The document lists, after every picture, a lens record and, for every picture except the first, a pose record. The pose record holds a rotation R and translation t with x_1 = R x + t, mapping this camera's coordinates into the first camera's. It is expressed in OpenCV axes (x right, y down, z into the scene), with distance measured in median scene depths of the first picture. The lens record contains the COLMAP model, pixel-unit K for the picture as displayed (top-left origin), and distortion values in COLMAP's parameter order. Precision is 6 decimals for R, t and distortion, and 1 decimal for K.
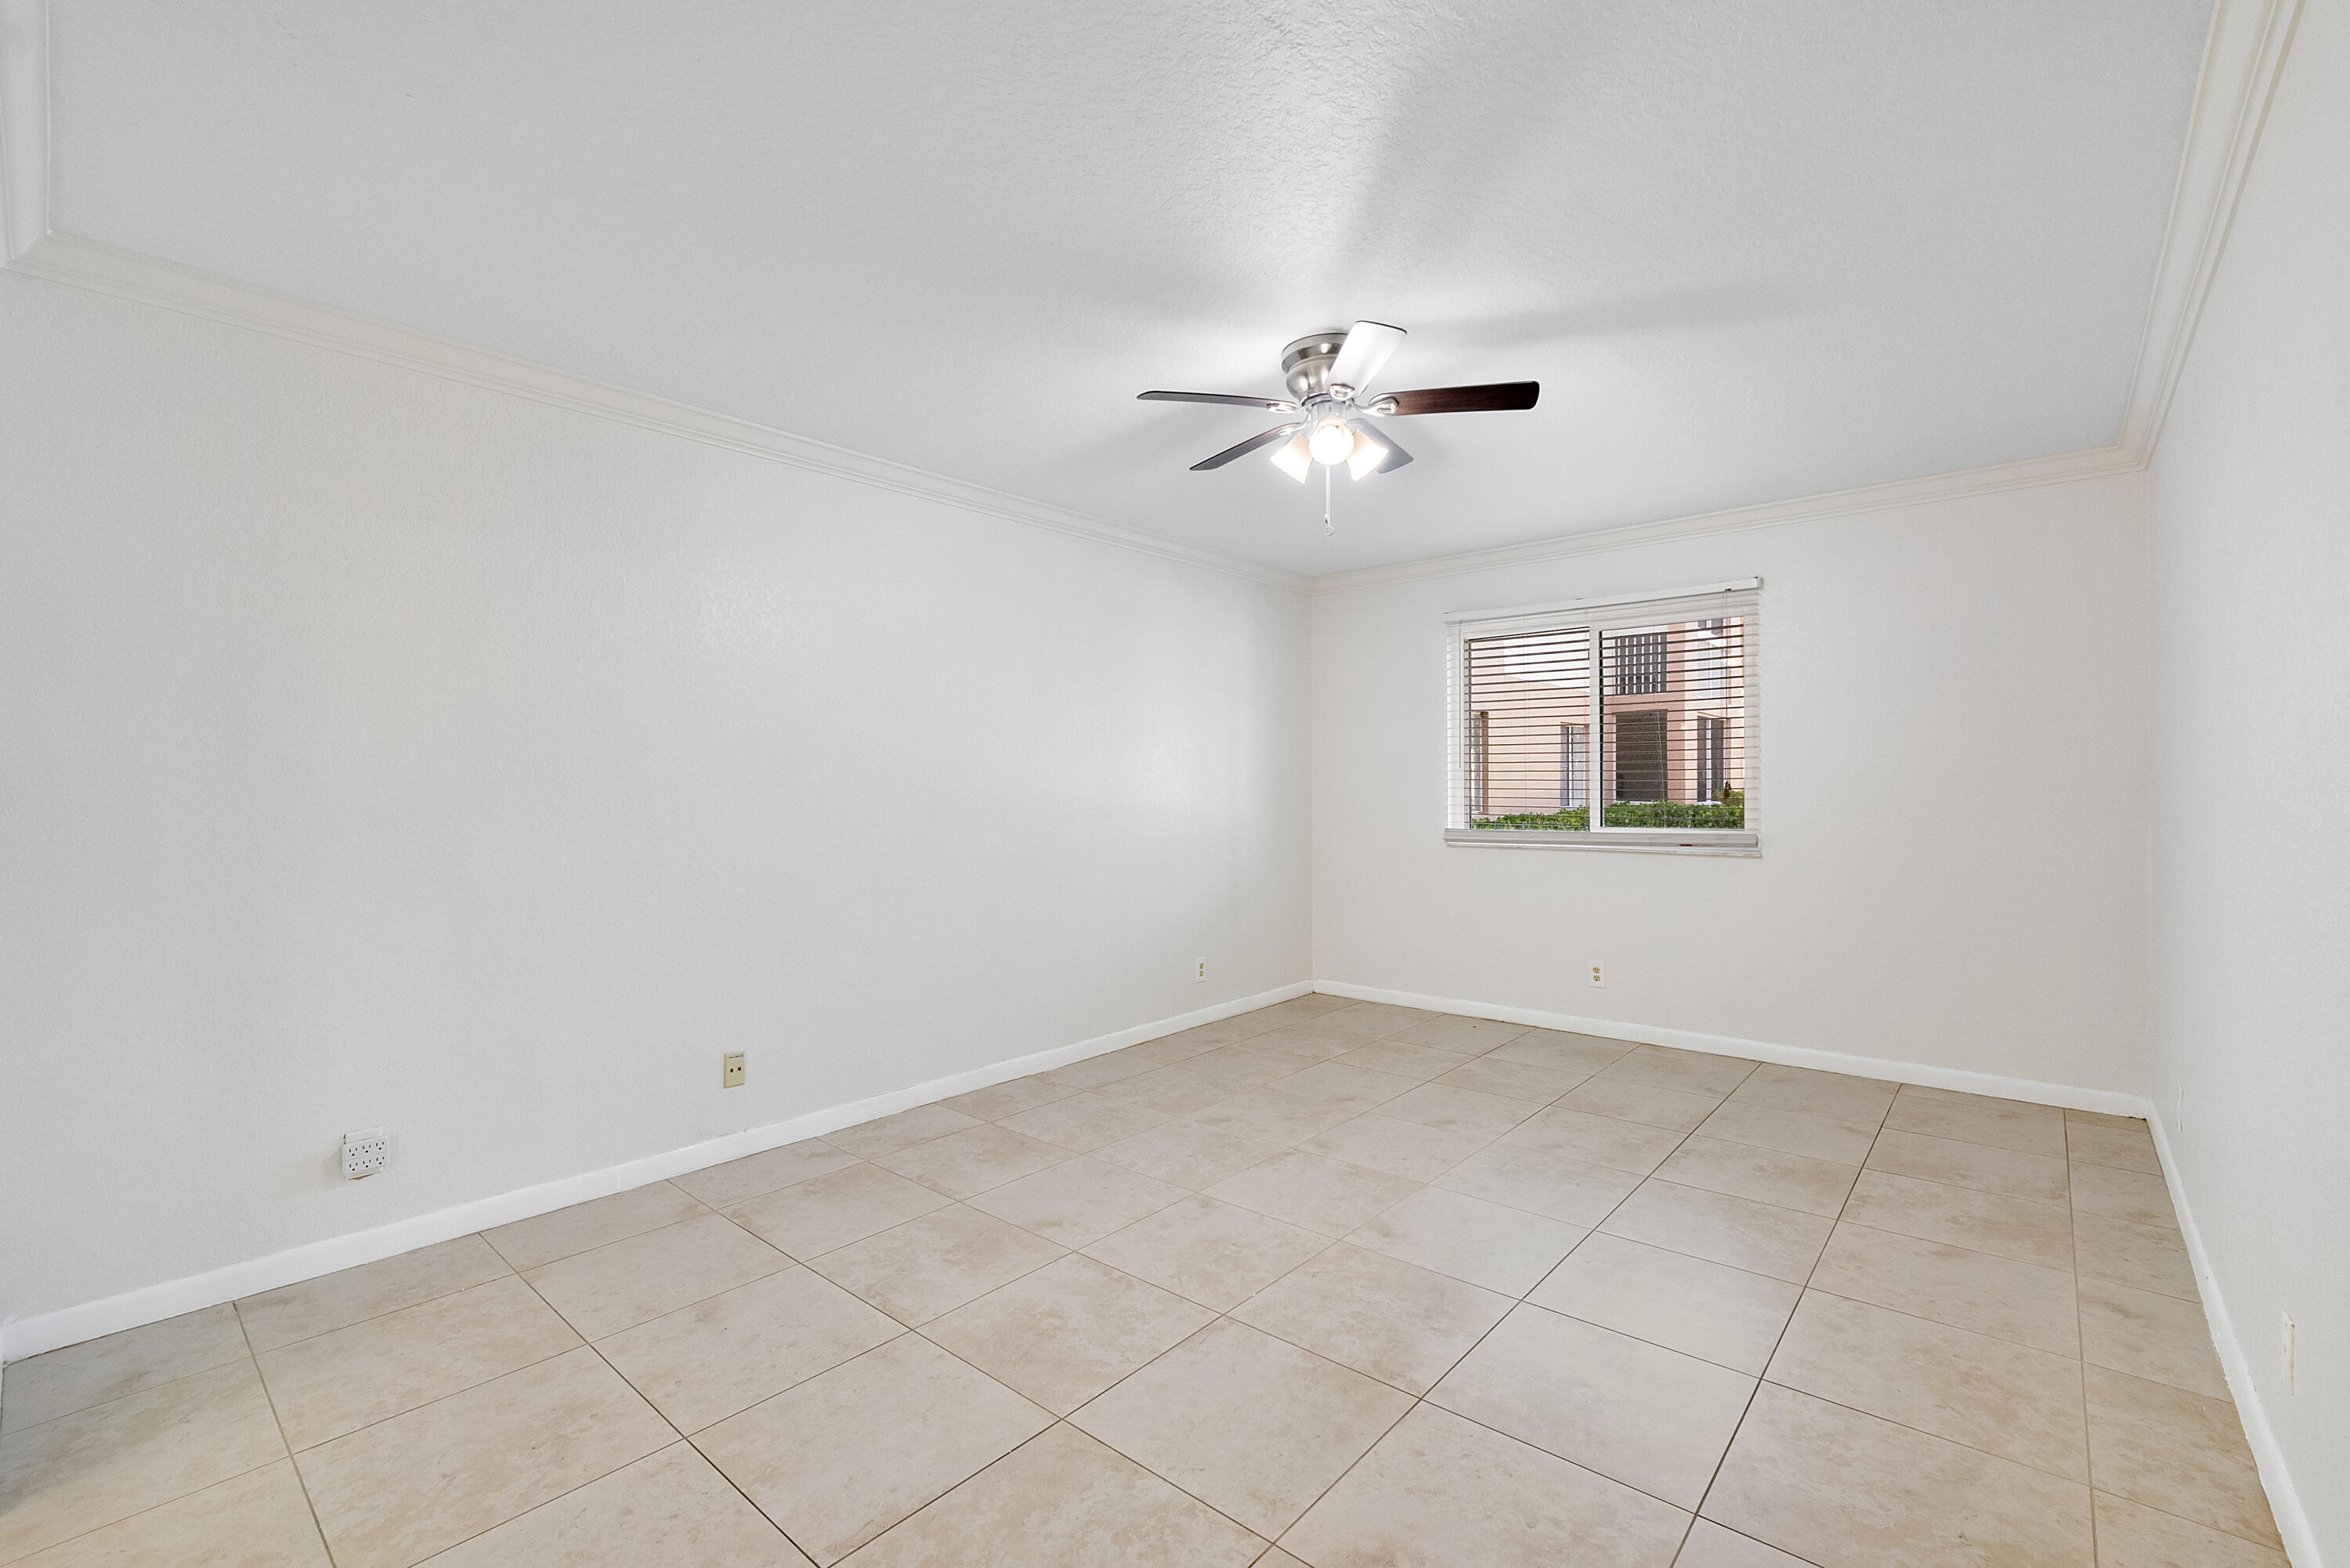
lens RADIAL K [[1000.8, 0, 1172.7], [0, 1000.8, 780.3], [0, 0, 1]] dist [-0.007413, 0.000368]
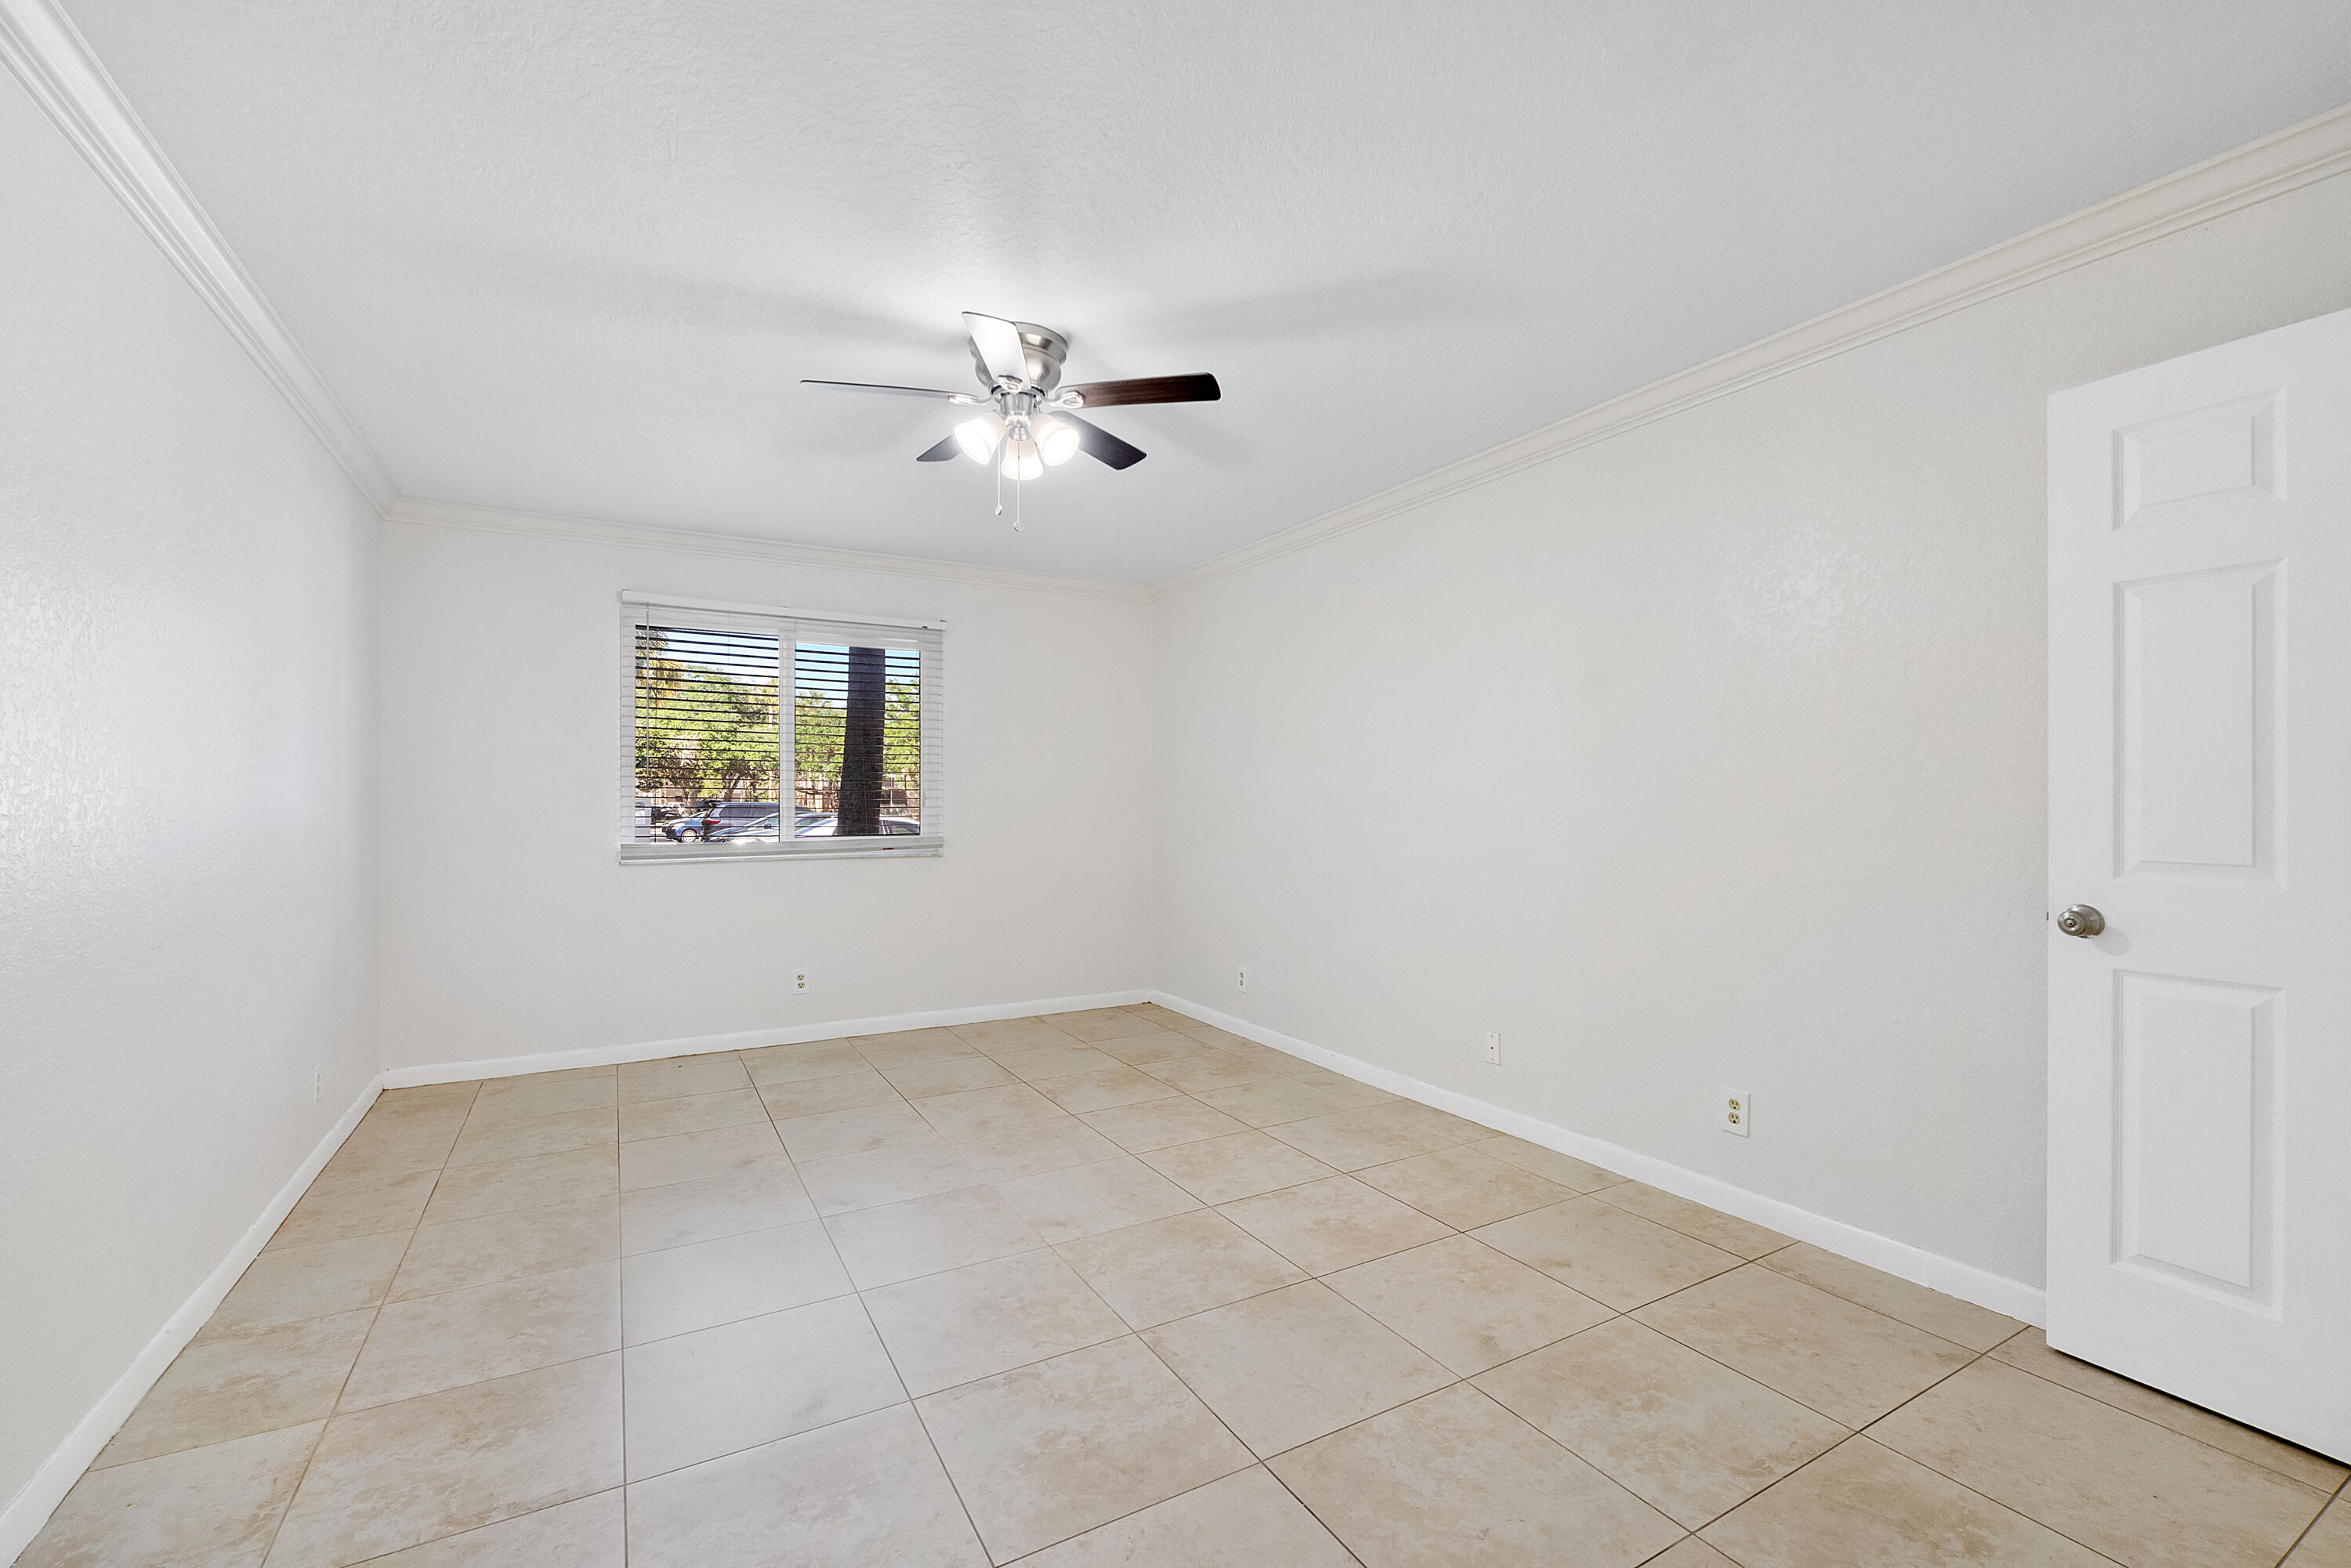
lens RADIAL K [[1001.2, 0, 1178.1], [0, 1001.2, 799.4], [0, 0, 1]] dist [-0.007413, 0.000368]
pose [[0.332530, 0.003899, 0.943085, -0.590958], [-0.006846, 0.999975, -0.001720, 0.012570], [-0.943068, -0.005885, 0.332548, 0.443218]]
